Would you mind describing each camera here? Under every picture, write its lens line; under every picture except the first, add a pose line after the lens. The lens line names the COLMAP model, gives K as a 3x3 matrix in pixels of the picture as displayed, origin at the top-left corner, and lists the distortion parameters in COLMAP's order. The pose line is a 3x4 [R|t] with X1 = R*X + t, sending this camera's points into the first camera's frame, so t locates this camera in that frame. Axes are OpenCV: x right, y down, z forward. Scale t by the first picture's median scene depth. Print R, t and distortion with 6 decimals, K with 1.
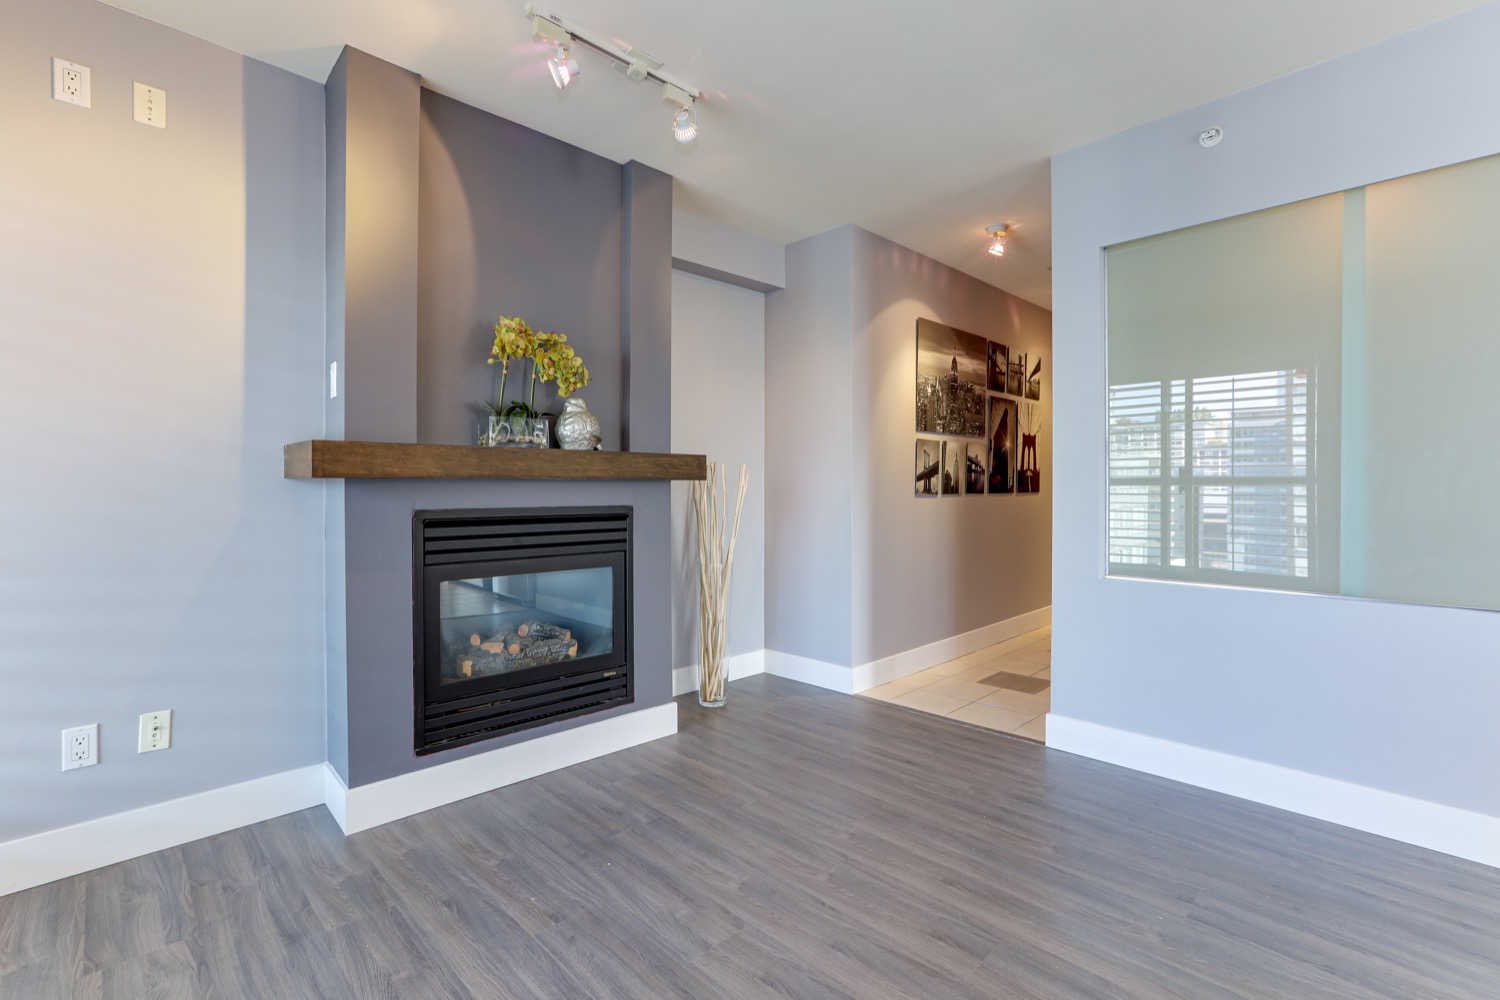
lens RADIAL K [[696.5, 0, 754.7], [0, 696.5, 478.3], [0, 0, 1]] dist [-0.028629, 0.013976]
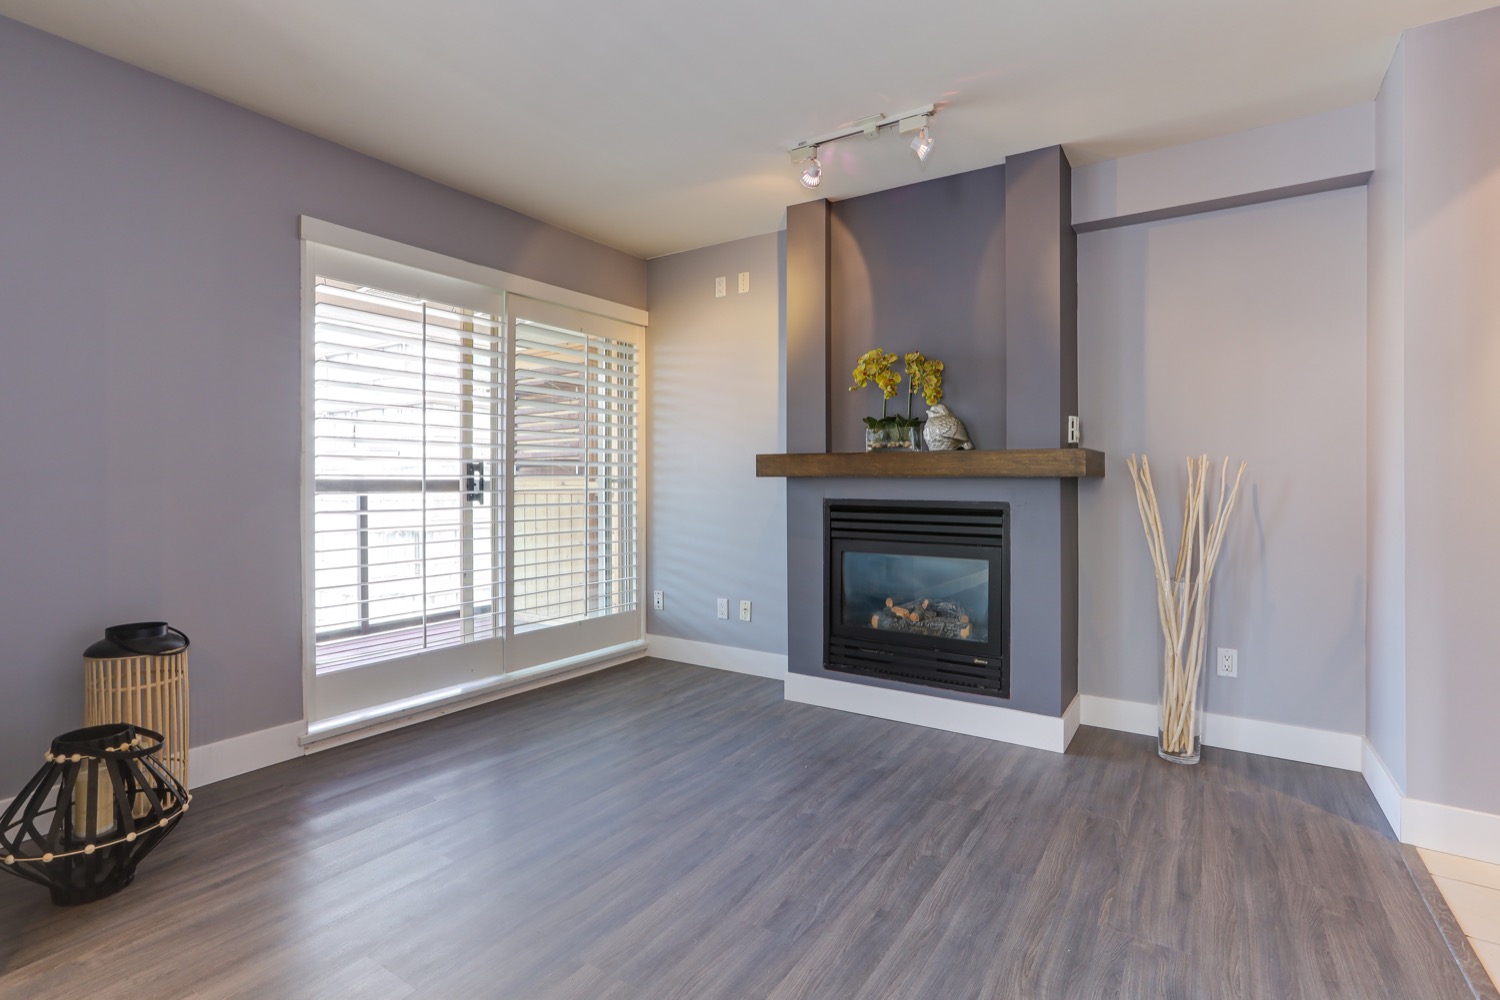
lens RADIAL K [[736.8, 0, 736.8], [0, 736.8, 478.1], [0, 0, 1]] dist [0.004888, 0.004732]
pose [[0.205757, -0.001409, -0.978602, 0.947263], [0.001378, 0.999998, -0.001150, 0.005172], [0.978602, -0.001112, 0.205759, 0.478861]]
